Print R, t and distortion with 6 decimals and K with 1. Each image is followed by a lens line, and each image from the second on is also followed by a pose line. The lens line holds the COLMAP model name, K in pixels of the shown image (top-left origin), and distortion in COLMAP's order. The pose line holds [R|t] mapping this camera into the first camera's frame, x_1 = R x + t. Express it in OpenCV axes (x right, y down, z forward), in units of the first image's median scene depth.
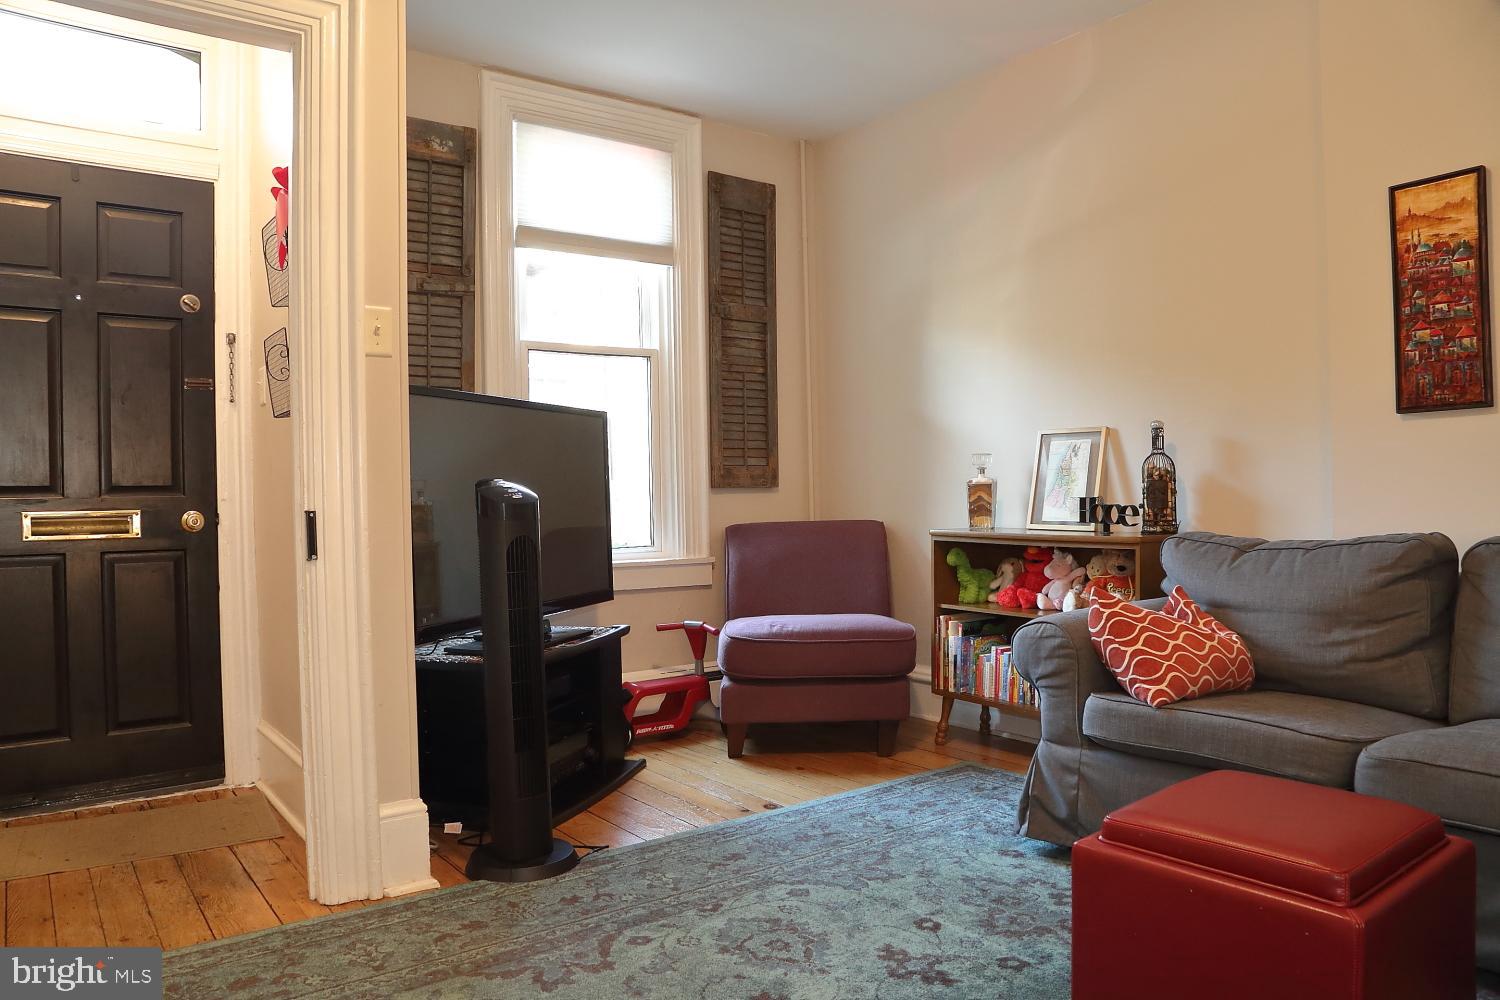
lens RADIAL K [[1036.2, 0, 750.0], [0, 1036.2, 500.0], [0, 0, 1]] dist [-0.135745, 0.078439]
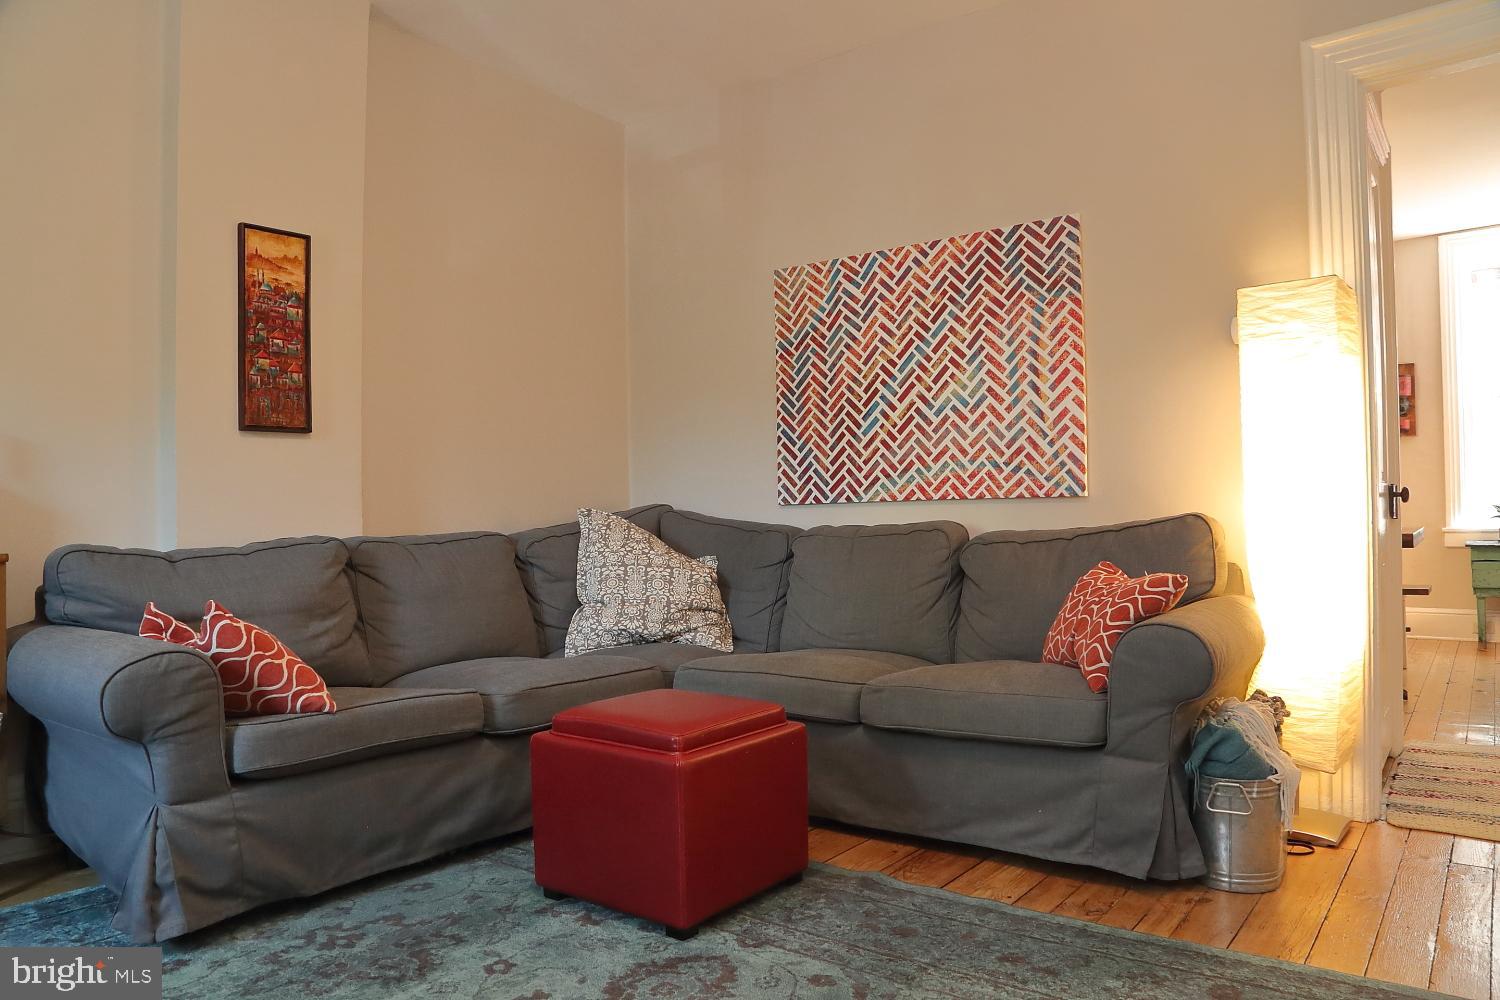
lens RADIAL K [[1036.2, 0, 750.0], [0, 1036.2, 500.0], [0, 0, 1]] dist [-0.135745, 0.078439]
pose [[-0.278615, 0.036139, 0.959723, -0.584798], [0.024511, 0.999234, -0.030511, 0.038719], [-0.960090, 0.015022, -0.279288, 0.809390]]
